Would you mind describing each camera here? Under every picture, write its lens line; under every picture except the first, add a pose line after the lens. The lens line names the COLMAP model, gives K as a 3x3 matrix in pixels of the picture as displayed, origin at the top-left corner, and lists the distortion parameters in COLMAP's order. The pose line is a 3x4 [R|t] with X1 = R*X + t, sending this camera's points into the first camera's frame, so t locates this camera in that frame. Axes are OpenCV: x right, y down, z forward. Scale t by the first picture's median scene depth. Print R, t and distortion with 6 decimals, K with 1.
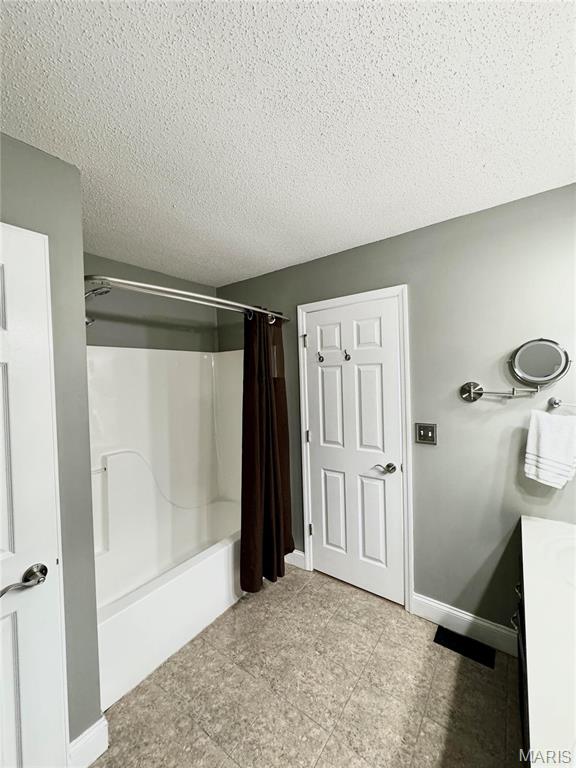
lens RADIAL K [[306.9, 0, 287.3], [0, 306.9, 382.0], [0, 0, 1]] dist [-0.001522, 0.000361]
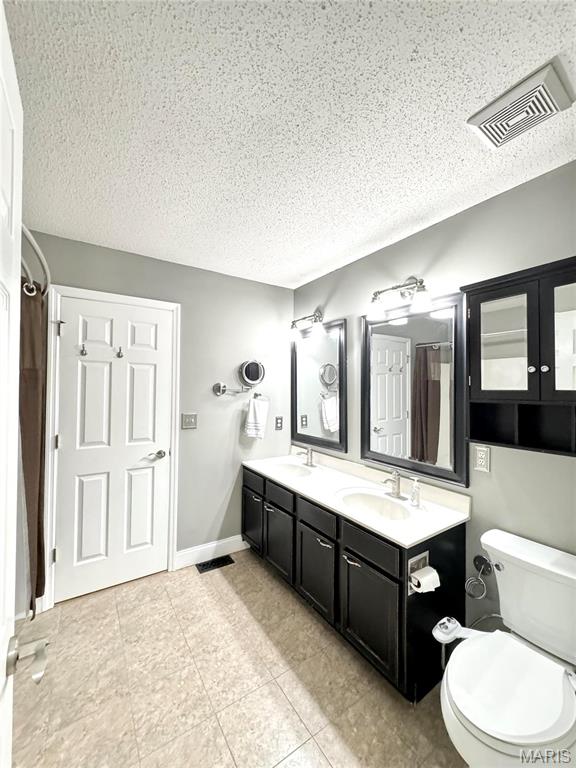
lens RADIAL K [[306.9, 0, 290.9], [0, 306.9, 379.9], [0, 0, 1]] dist [-0.001522, 0.000361]
pose [[0.334901, 0.057019, 0.940527, -0.621709], [-0.005831, 0.998274, -0.058443, 0.064258], [-0.942235, 0.014088, 0.334655, 0.142739]]
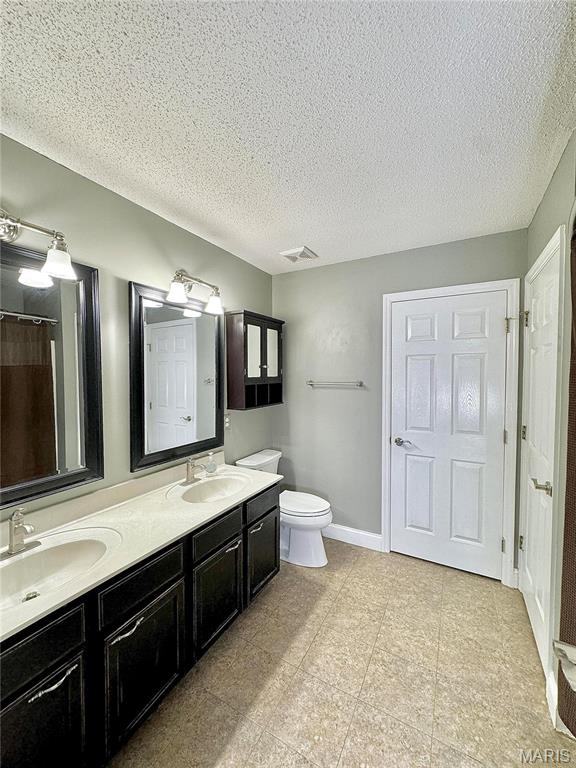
lens RADIAL K [[306.9, 0, 288.3], [0, 306.9, 382.6], [0, 0, 1]] dist [-0.001522, 0.000361]
pose [[-0.991239, 0.039602, -0.126002, 0.226349], [0.034474, 0.998496, 0.042619, 0.017159], [0.127500, 0.037902, -0.991114, 1.186814]]
